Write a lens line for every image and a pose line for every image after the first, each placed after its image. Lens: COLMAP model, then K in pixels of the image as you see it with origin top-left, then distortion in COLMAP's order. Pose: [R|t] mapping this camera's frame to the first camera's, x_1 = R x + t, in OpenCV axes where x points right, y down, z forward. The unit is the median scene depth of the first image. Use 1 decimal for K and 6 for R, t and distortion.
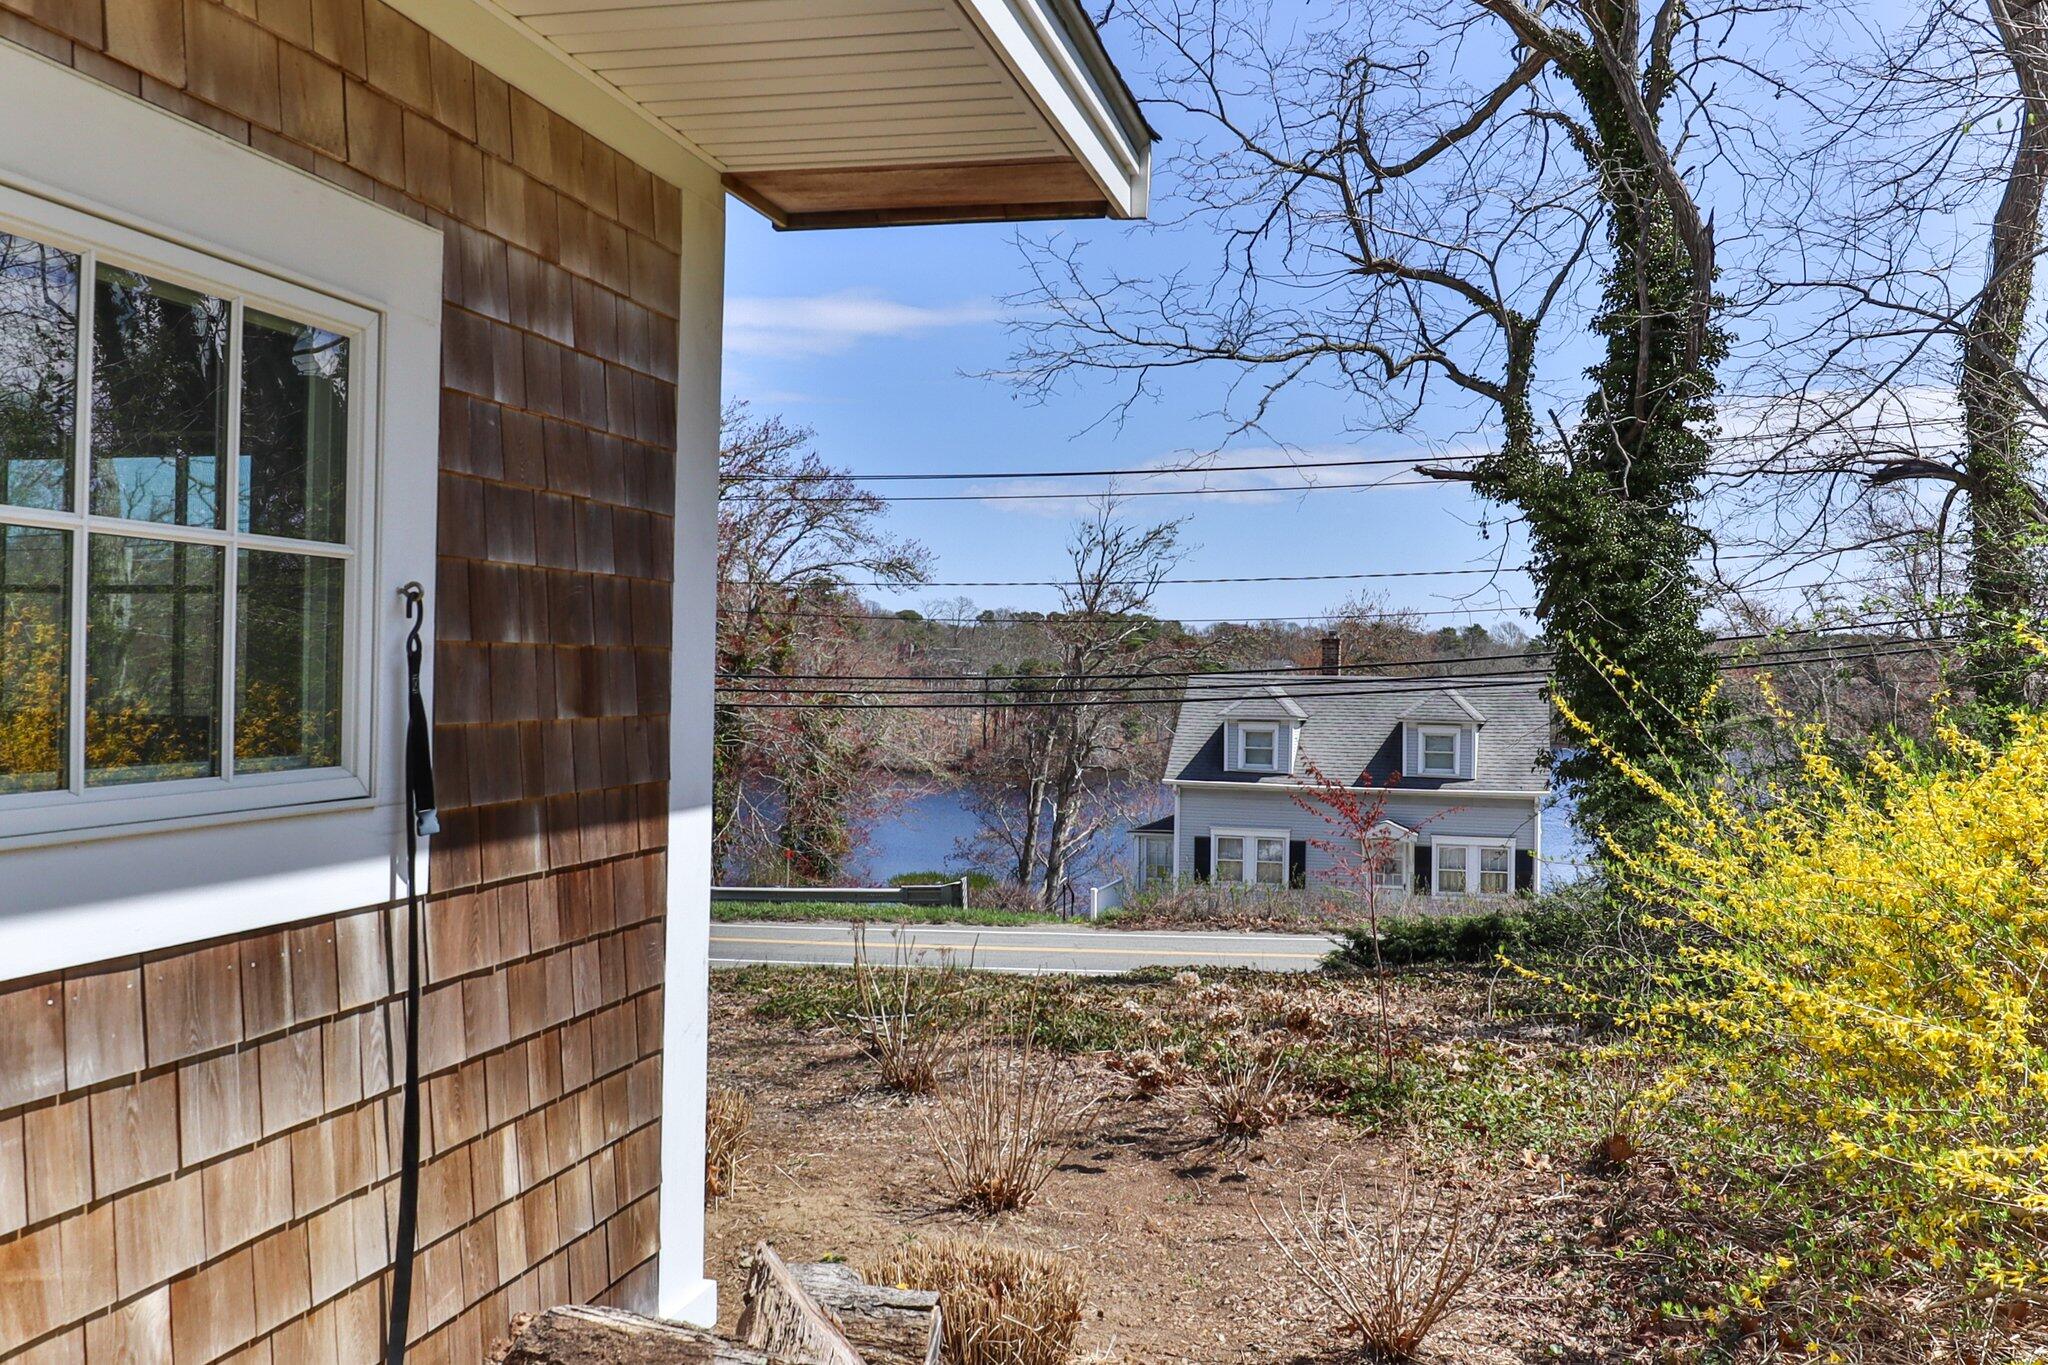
lens RADIAL K [[1773.1, 0, 1085.7], [0, 1773.1, 673.9], [0, 0, 1]] dist [-0.052890, 0.054497]
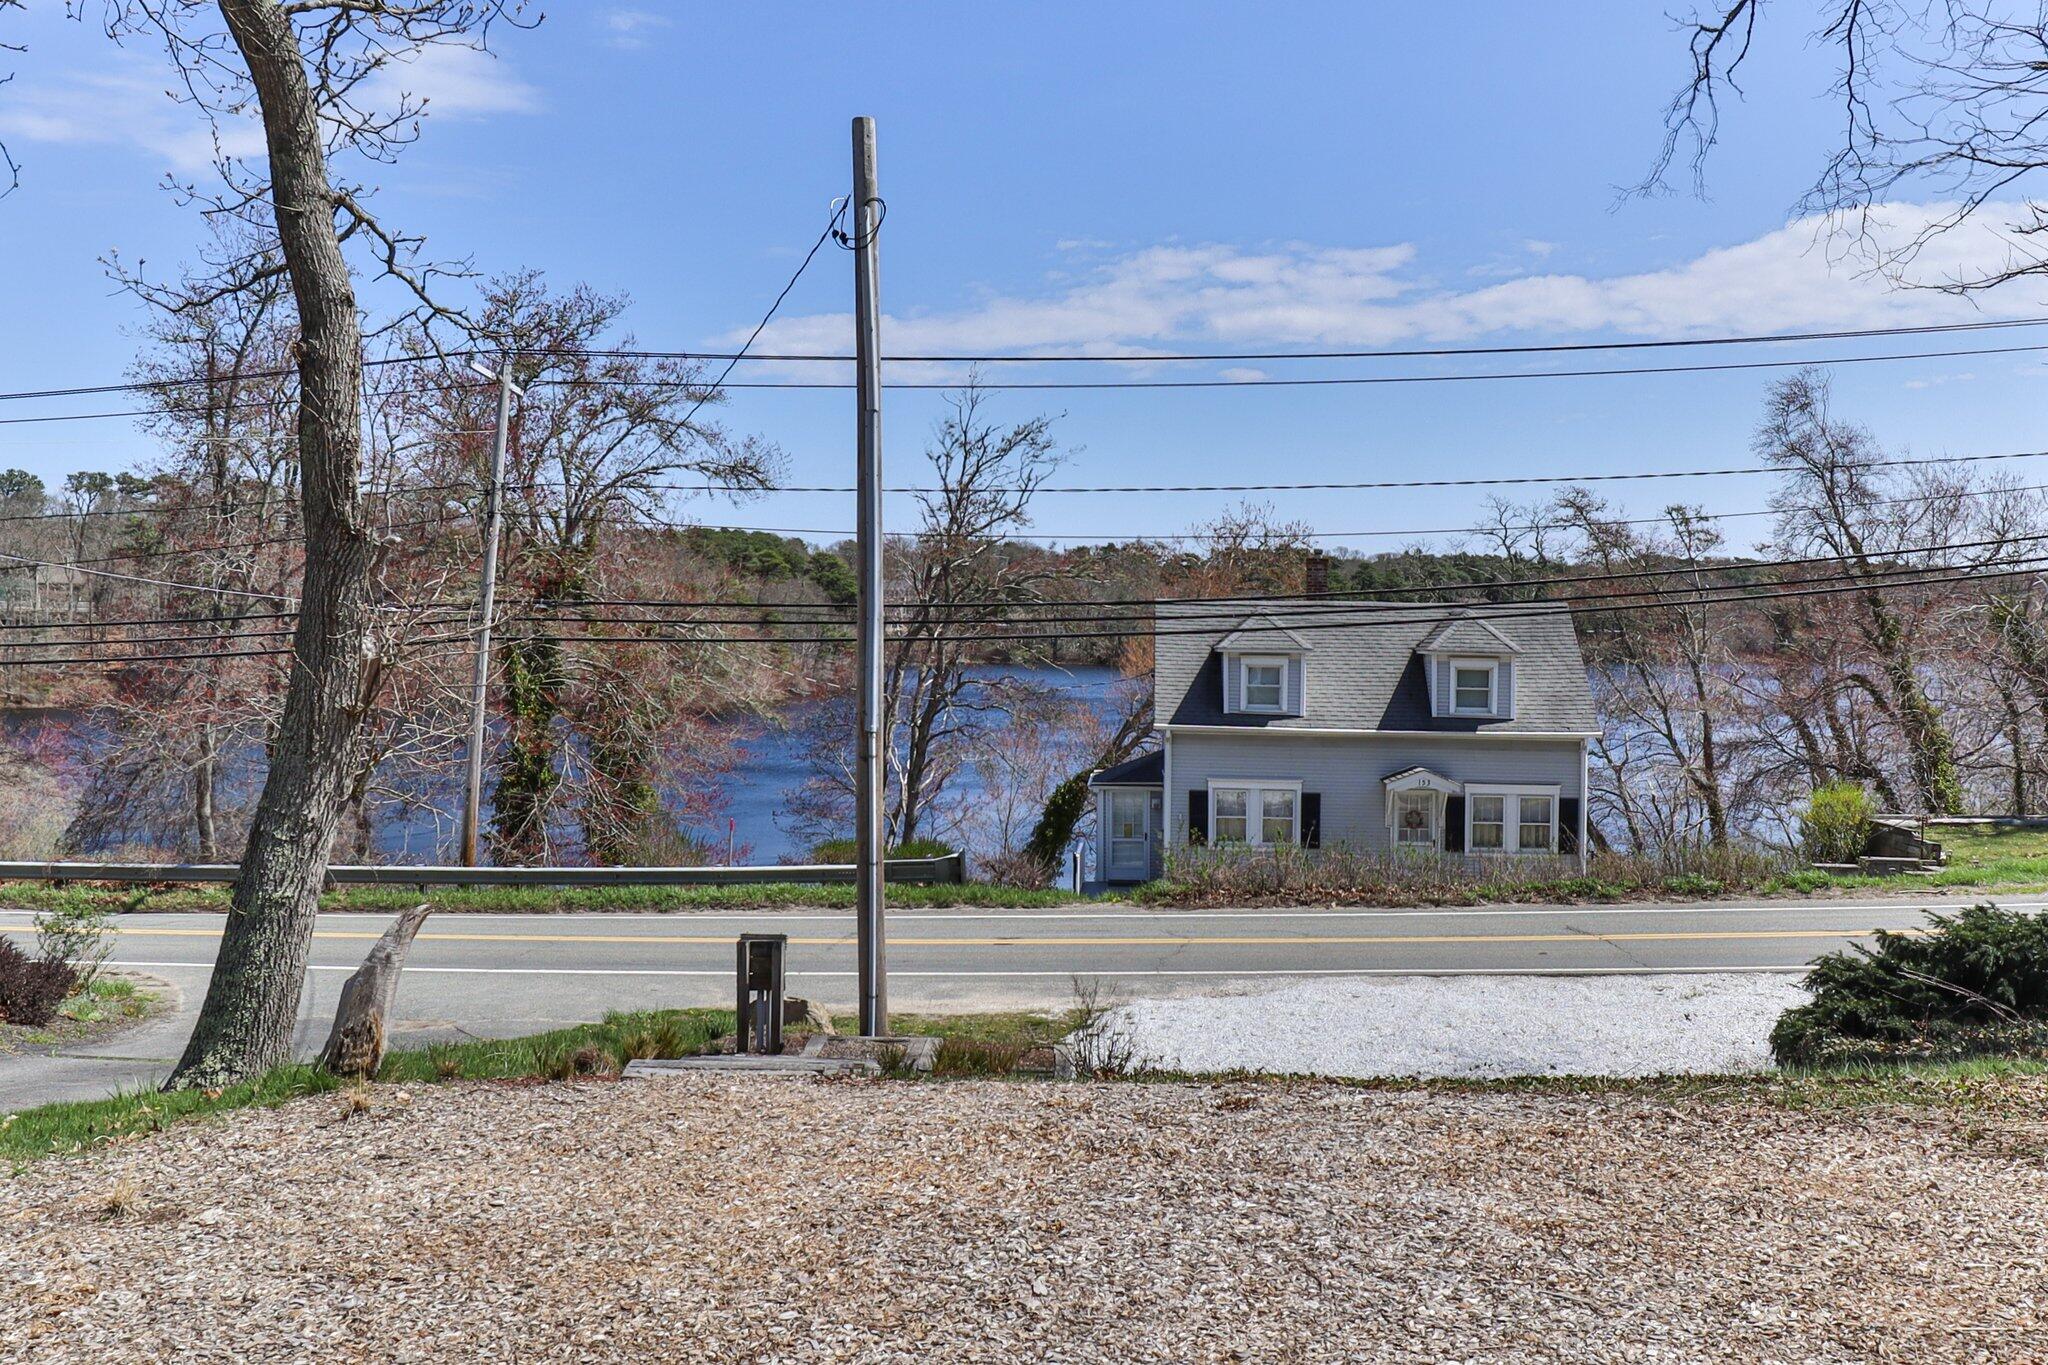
lens RADIAL K [[1882.2, 0, 1021.9], [0, 1882.2, 664.9], [0, 0, 1]] dist [-0.043278, 0.000816]
pose [[0.981585, -0.009432, 0.190794, -0.187098], [0.002230, 0.999278, 0.037923, -0.002958], [-0.191014, -0.036799, 0.980897, 0.129294]]
